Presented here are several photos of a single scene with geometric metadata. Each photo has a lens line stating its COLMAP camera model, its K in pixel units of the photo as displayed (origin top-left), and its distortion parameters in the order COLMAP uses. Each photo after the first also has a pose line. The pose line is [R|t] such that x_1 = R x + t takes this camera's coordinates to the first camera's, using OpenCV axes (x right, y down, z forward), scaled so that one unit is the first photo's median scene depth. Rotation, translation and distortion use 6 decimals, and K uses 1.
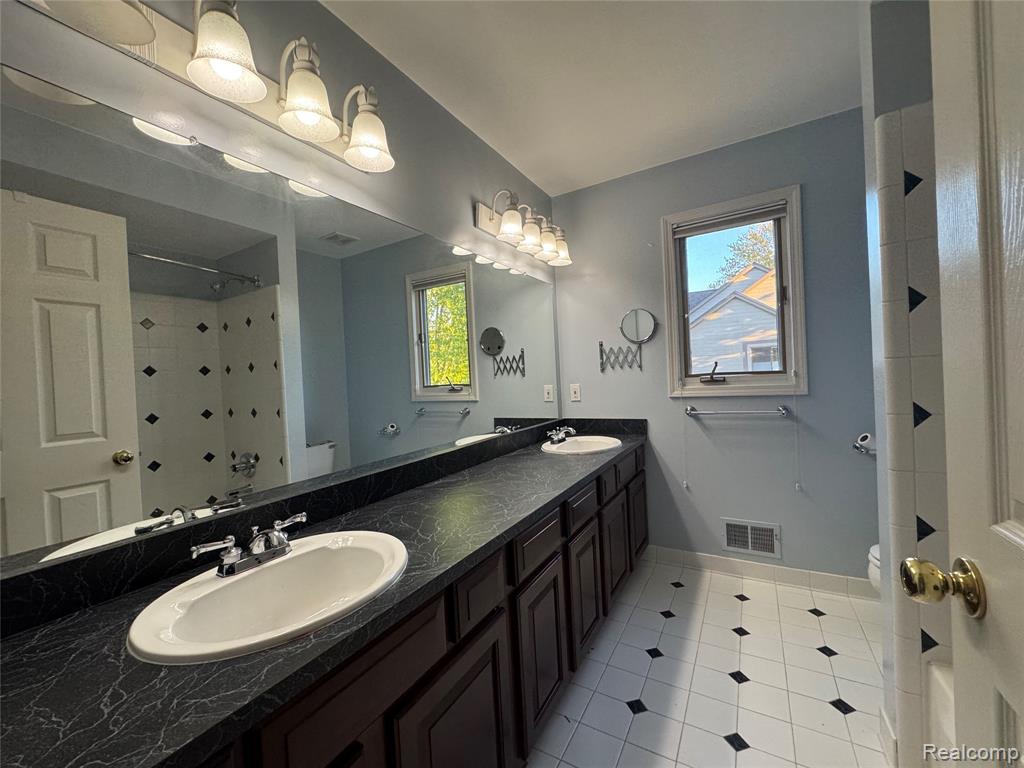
lens RADIAL K [[407.8, 0, 512.0], [0, 407.8, 384.0], [0, 0, 1]] dist [0.000487, -0.000456]
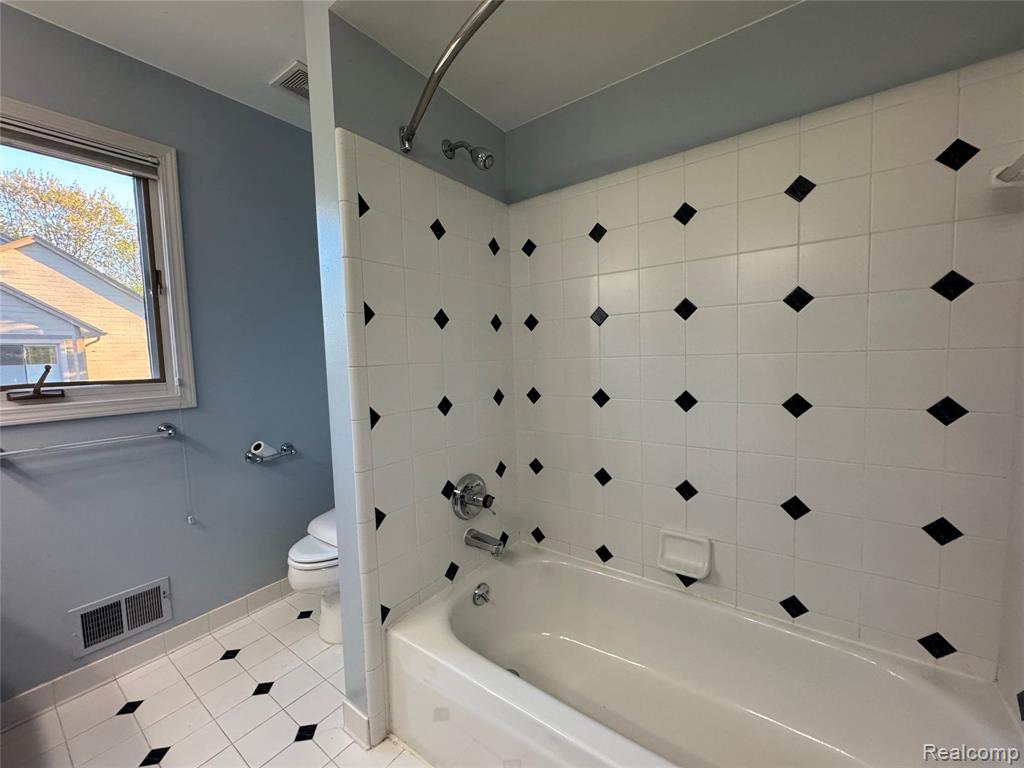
lens RADIAL K [[407.8, 0, 512.0], [0, 407.8, 384.0], [0, 0, 1]] dist [0.000487, -0.000456]
pose [[0.100608, -0.024910, 0.994614, -0.043131], [0.036948, 0.999090, 0.021285, -0.014432], [-0.994240, 0.034607, 0.101437, 0.255369]]
